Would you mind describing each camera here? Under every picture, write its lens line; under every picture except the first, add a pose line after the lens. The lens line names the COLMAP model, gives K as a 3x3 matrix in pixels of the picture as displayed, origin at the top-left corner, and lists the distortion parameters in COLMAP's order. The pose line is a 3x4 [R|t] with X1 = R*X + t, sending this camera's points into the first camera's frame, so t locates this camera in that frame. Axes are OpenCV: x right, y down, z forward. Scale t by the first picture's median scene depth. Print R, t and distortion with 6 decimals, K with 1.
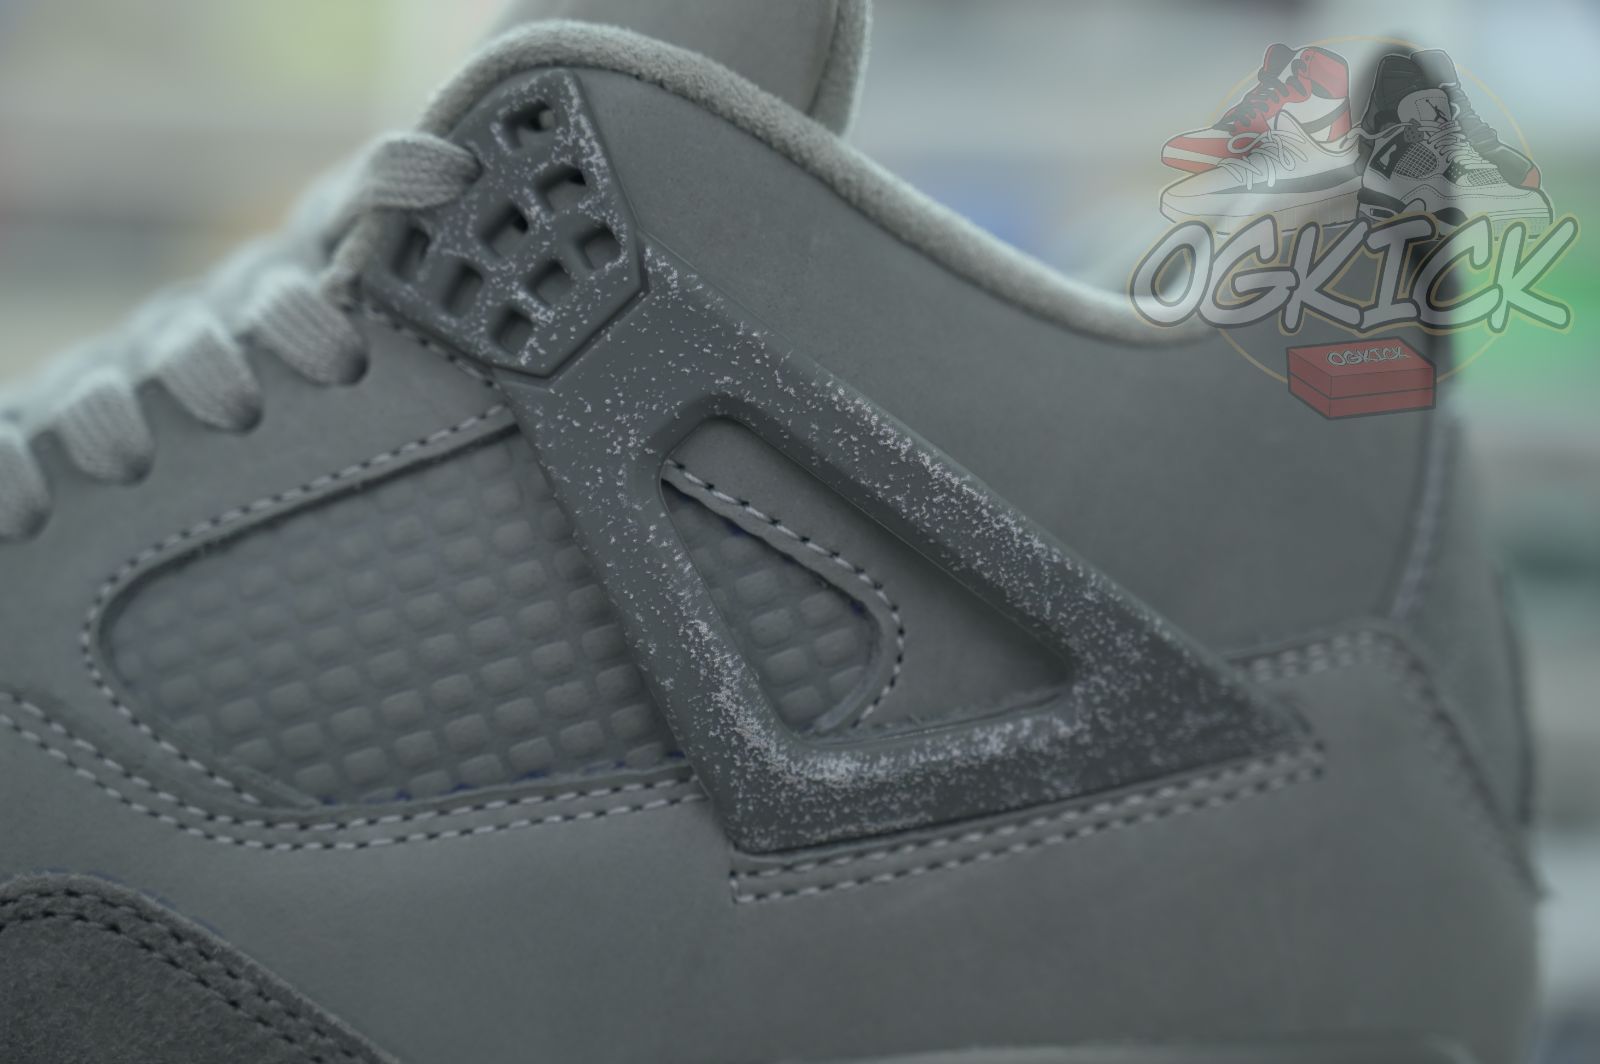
lens RADIAL K [[3276.1, 0, 800.0], [0, 3276.1, 532.0], [0, 0, 1]] dist [0.018842, -0.212457]
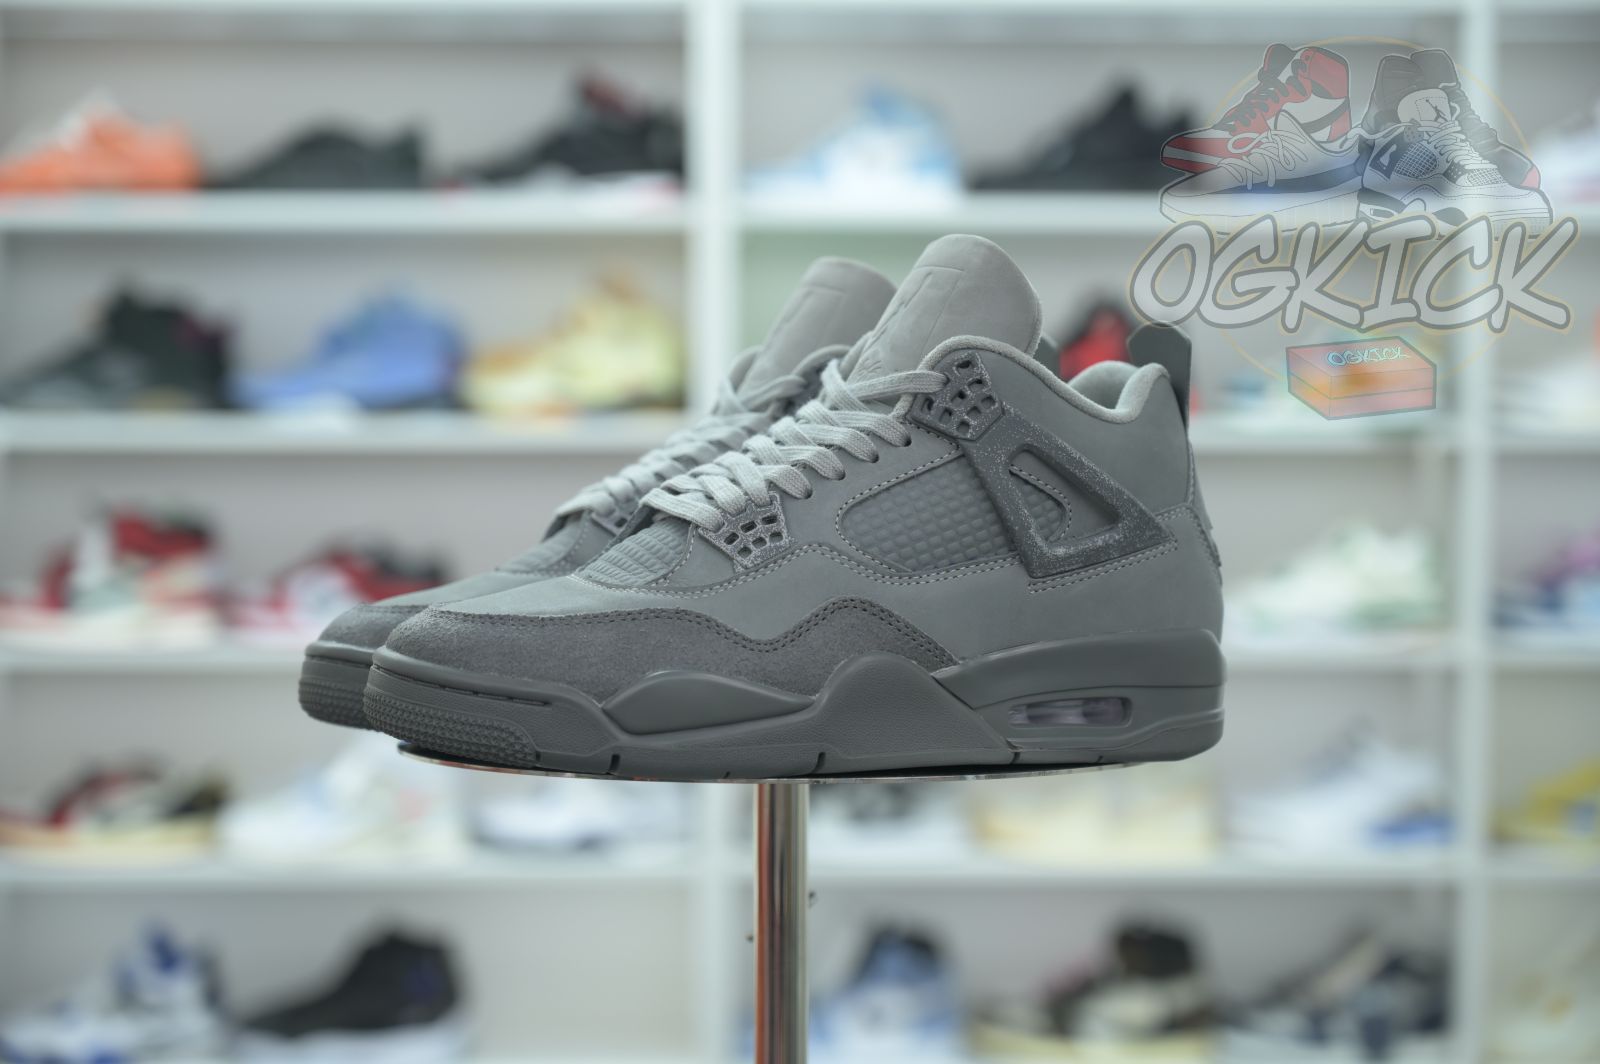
lens RADIAL K [[3276.1, 0, 800.0], [0, 3276.1, 532.0], [0, 0, 1]] dist [0.018842, -0.212457]
pose [[0.953939, -0.054417, 0.295022, -1.250780], [0.060155, 0.998135, -0.010403, 0.071323], [-0.293906, 0.027671, 0.955434, -2.180488]]
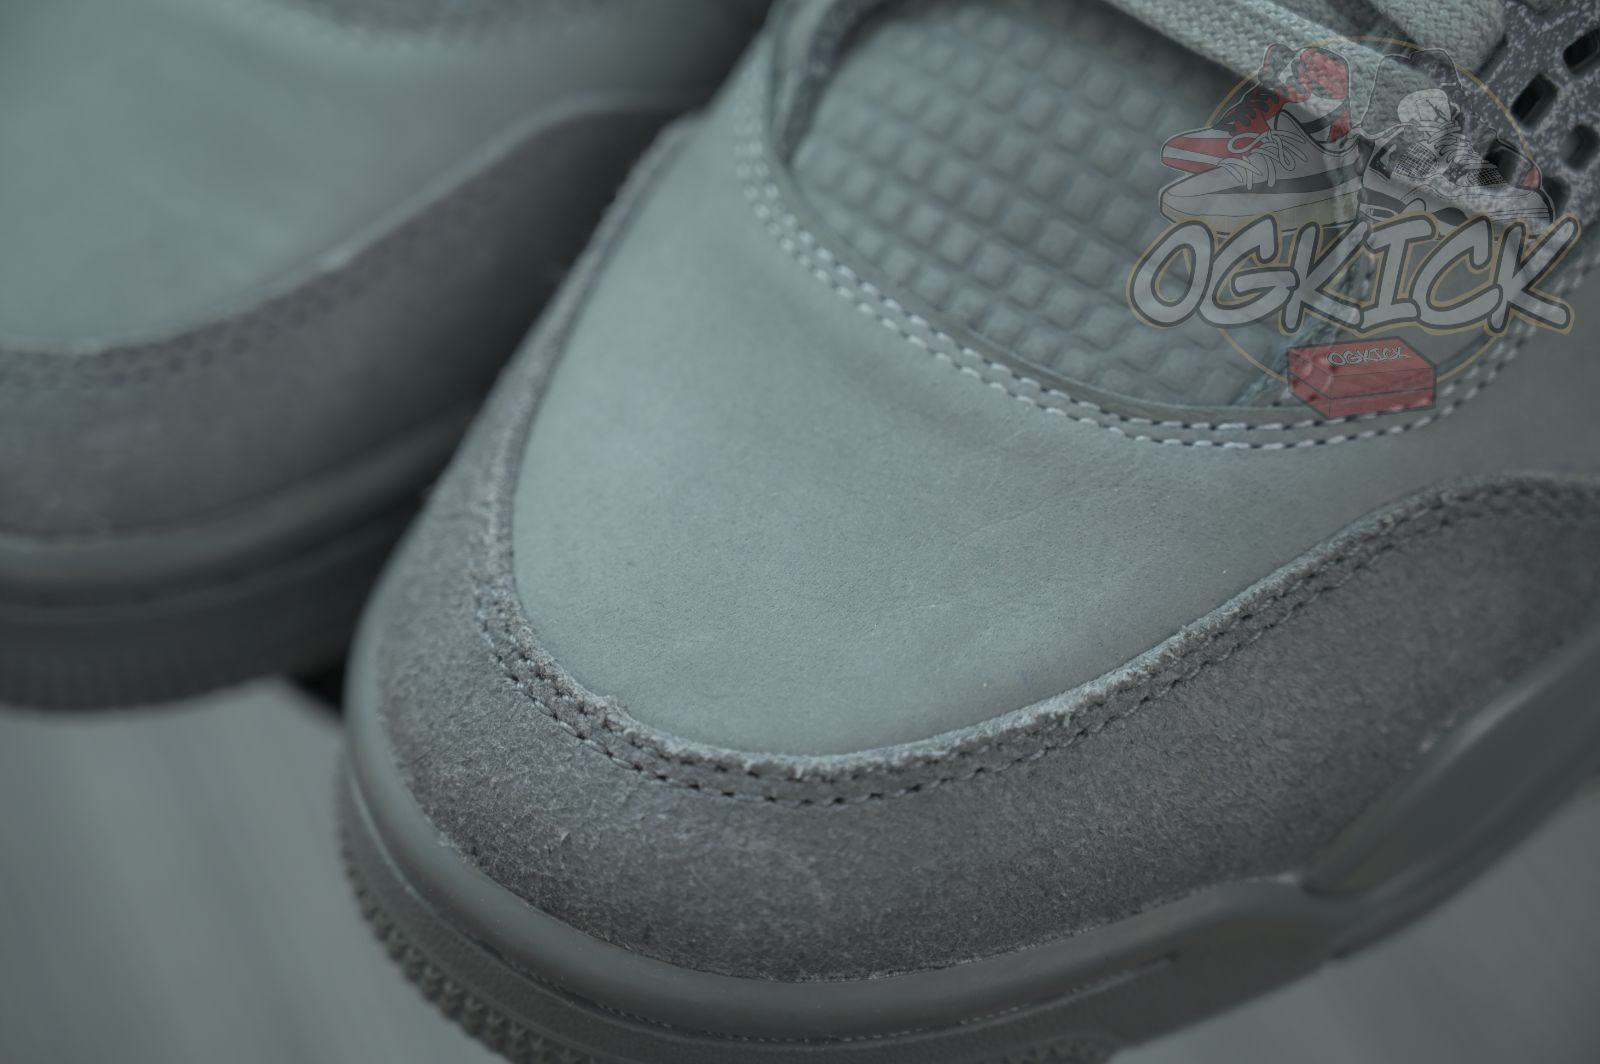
lens RADIAL K [[3276.1, 0, 800.0], [0, 3276.1, 532.0], [0, 0, 1]] dist [0.018842, -0.212457]
pose [[0.673423, -0.611299, 0.415711, -0.950288], [0.121001, 0.645898, 0.753774, -0.661257], [-0.729288, -0.457307, 0.508930, 0.641983]]
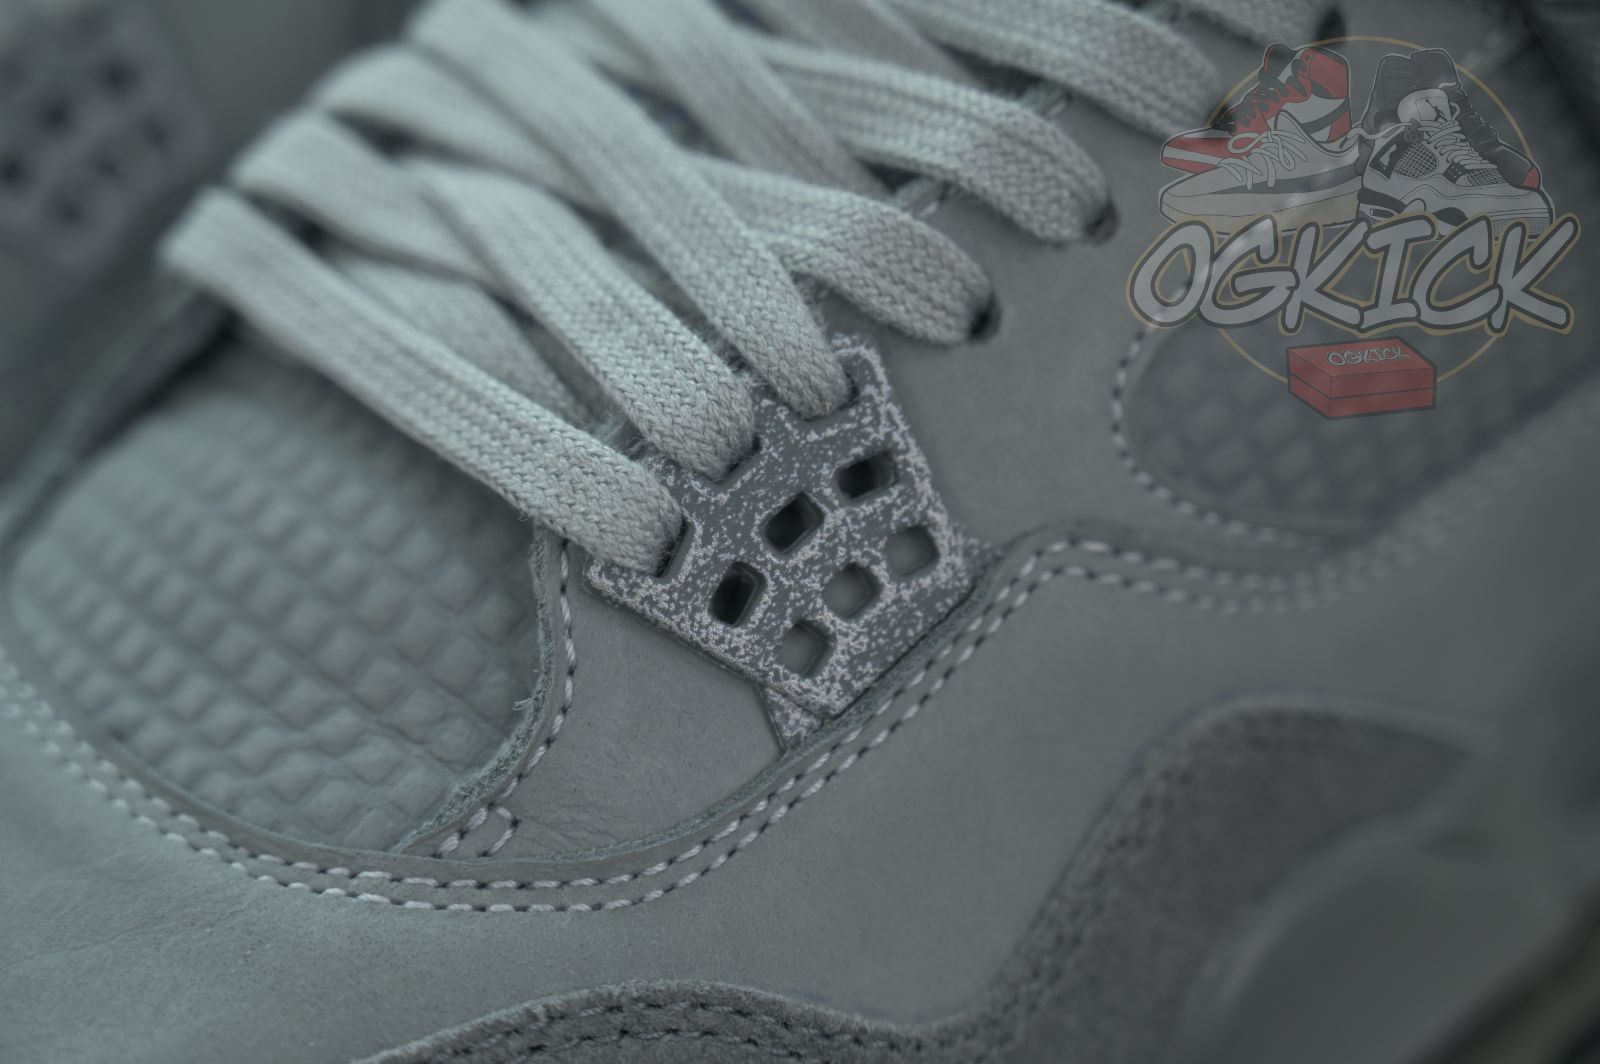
lens RADIAL K [[3276.1, 0, 800.0], [0, 3276.1, 532.0], [0, 0, 1]] dist [0.018842, -0.212457]
pose [[0.795048, -0.379375, 0.473259, -0.691850], [0.115806, 0.860841, 0.495522, -0.371231], [-0.595389, -0.339157, 0.728343, 0.452501]]
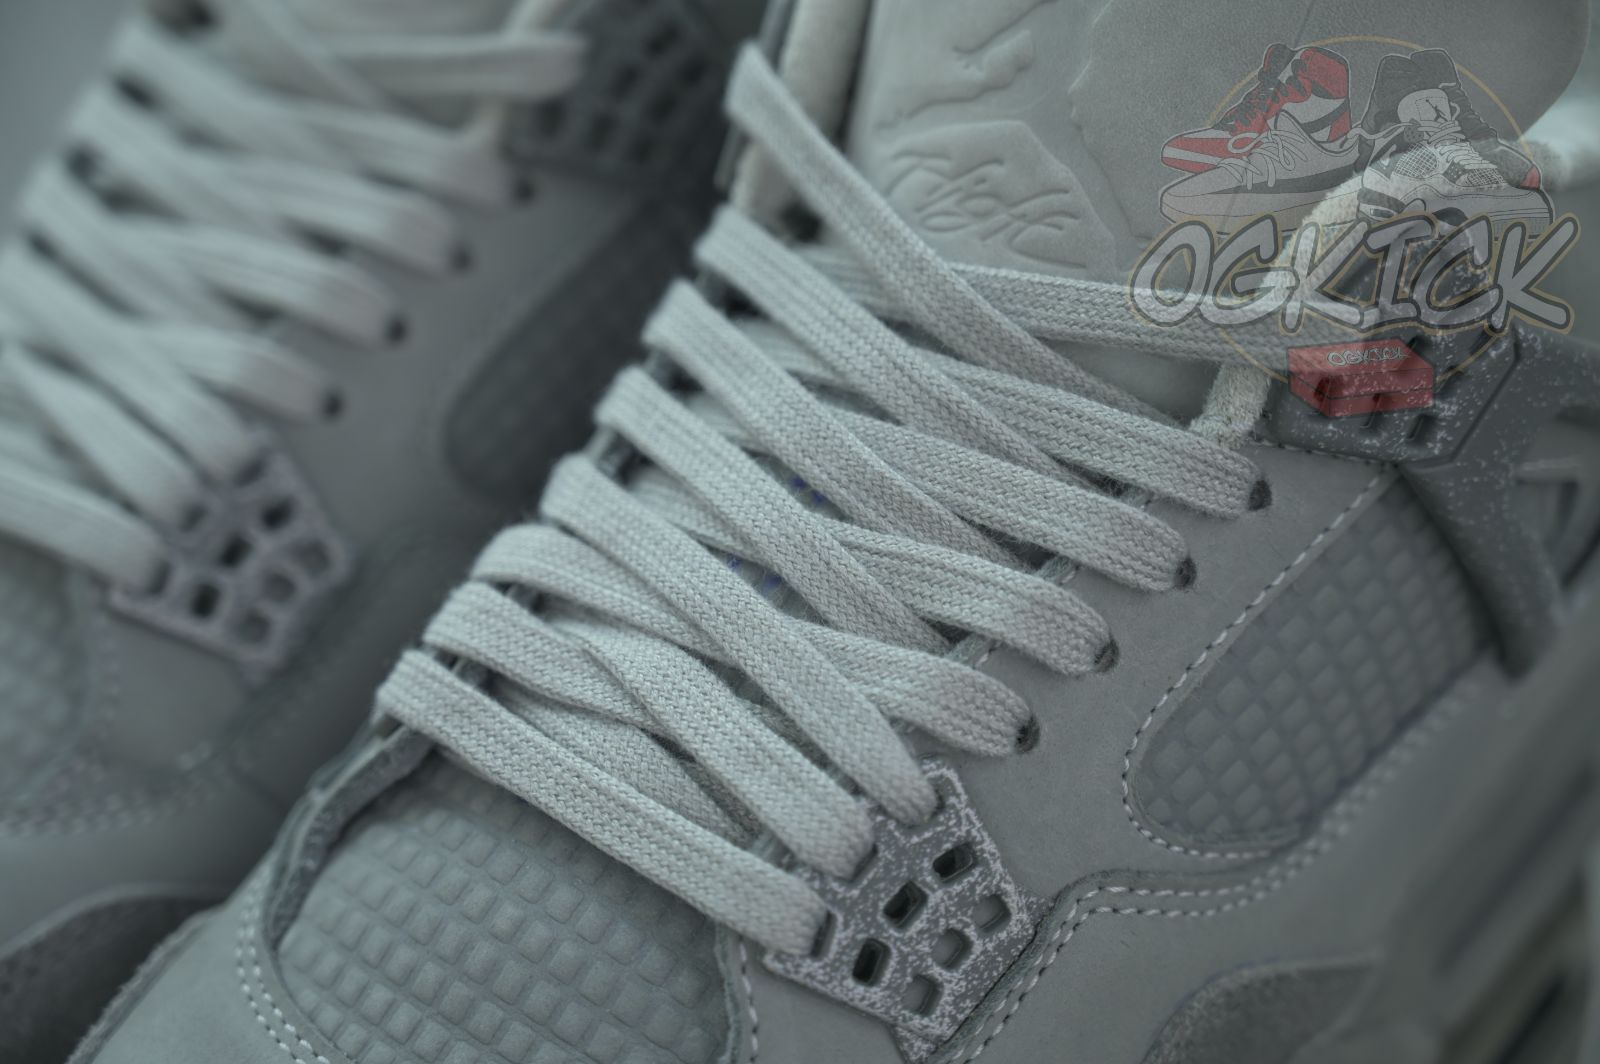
lens RADIAL K [[3276.1, 0, 800.0], [0, 3276.1, 532.0], [0, 0, 1]] dist [0.018842, -0.212457]
pose [[0.710419, -0.467920, 0.525696, -0.855580], [0.127897, 0.820360, 0.557361, -0.694232], [-0.692061, -0.328725, 0.642645, 0.401131]]
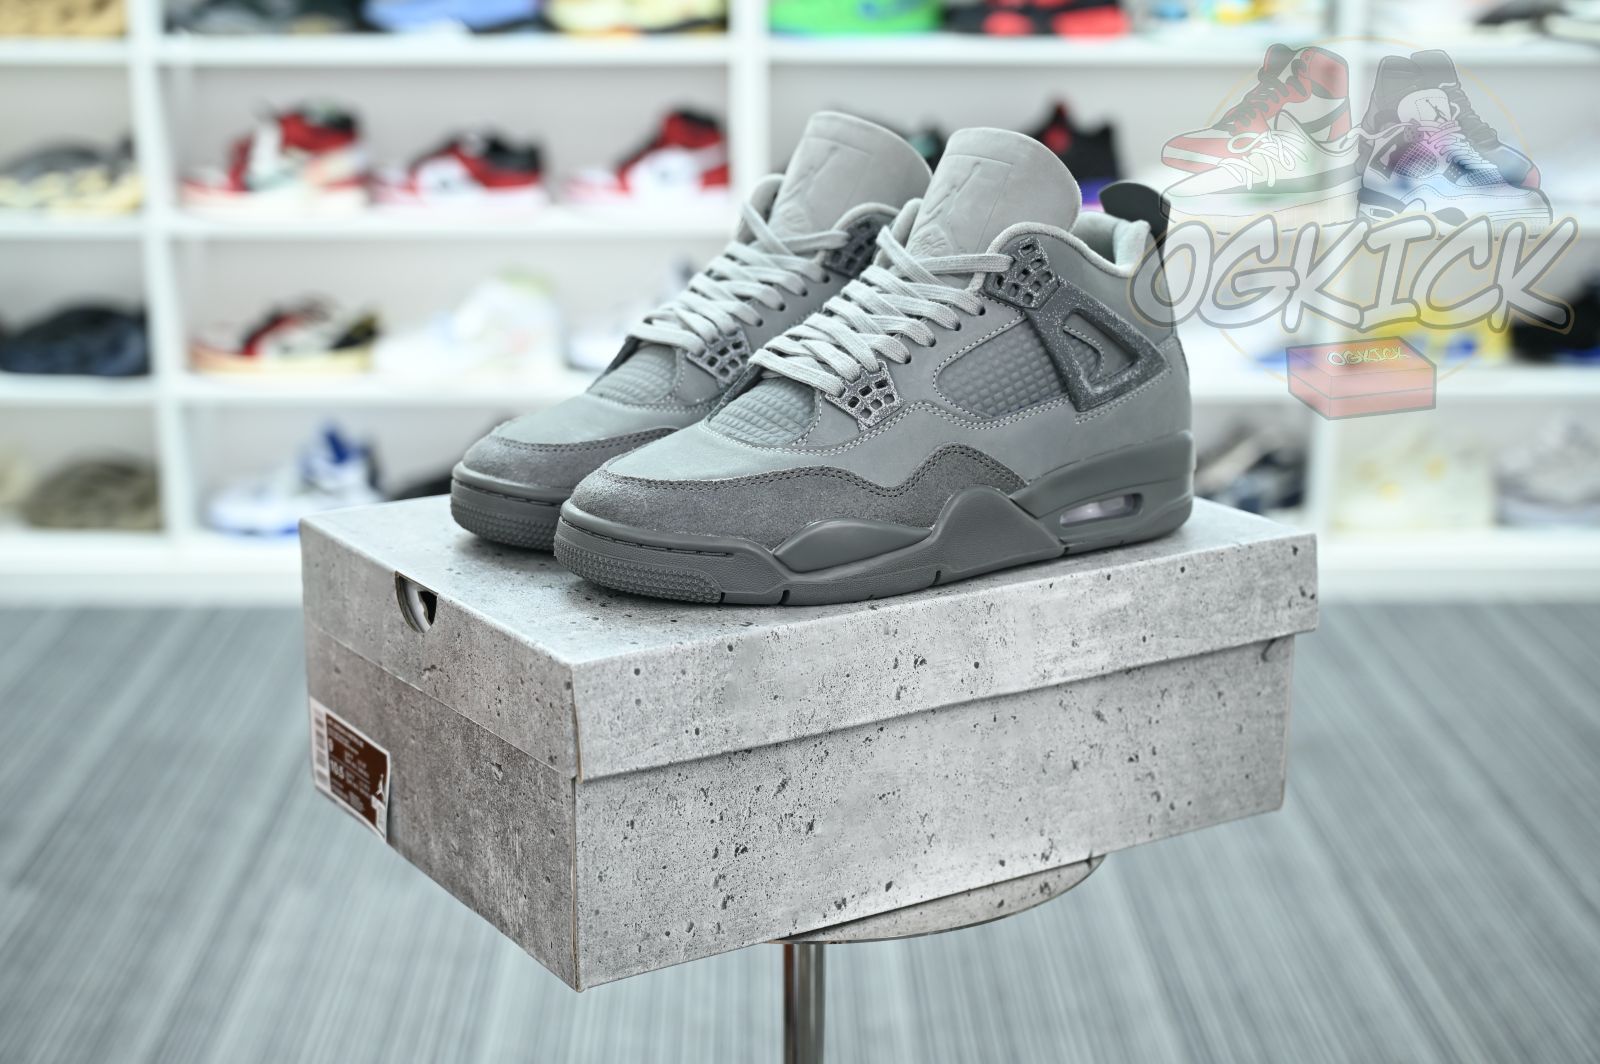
lens RADIAL K [[2440.7, 0, 800.0], [0, 2440.7, 532.0], [0, 0, 1]] dist [0.005185, 0.066021]
pose [[0.878542, -0.179260, 0.442752, -1.781471], [0.100219, 0.975454, 0.196078, -0.411886], [-0.467033, -0.127891, 0.874942, -1.641305]]
